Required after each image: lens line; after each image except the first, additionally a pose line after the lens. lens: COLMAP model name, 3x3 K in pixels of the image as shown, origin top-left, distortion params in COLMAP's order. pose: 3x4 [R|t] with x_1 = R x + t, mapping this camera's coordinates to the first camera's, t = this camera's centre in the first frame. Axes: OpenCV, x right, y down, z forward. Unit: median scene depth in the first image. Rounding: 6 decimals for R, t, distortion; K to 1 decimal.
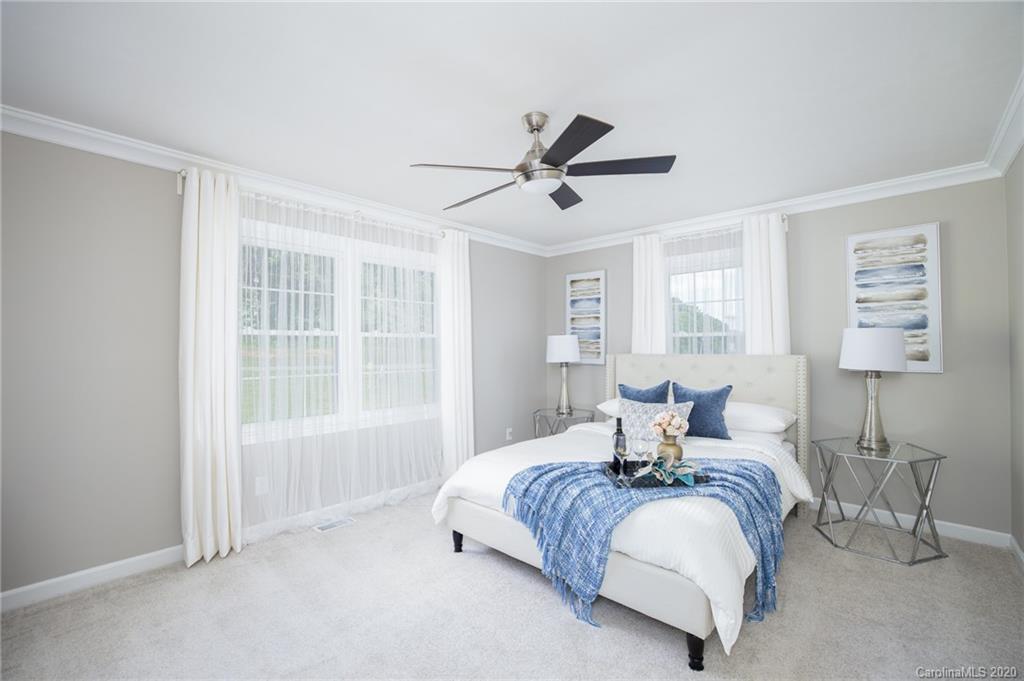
lens RADIAL K [[443.5, 0, 514.2], [0, 443.5, 343.9], [0, 0, 1]] dist [-0.004981, 0.003309]
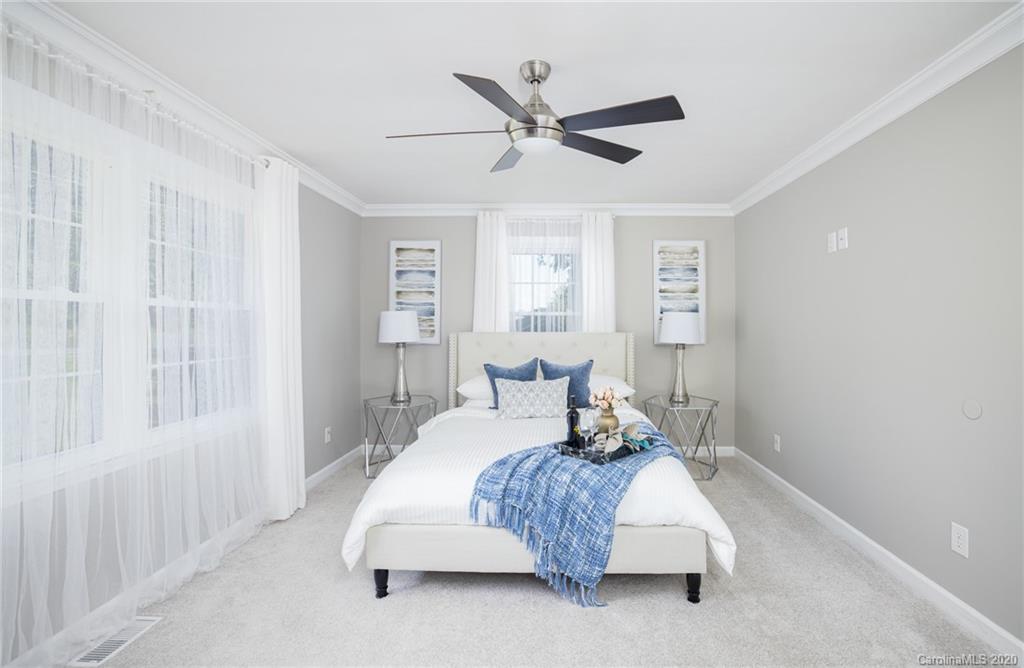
lens RADIAL K [[467.2, 0, 514.3], [0, 467.2, 323.9], [0, 0, 1]] dist [-0.017573, 0.001210]
pose [[0.745969, 0.007559, 0.665937, -0.471720], [-0.010188, 0.999948, 0.000061, 0.004905], [-0.665902, -0.006830, 0.746008, 0.257250]]
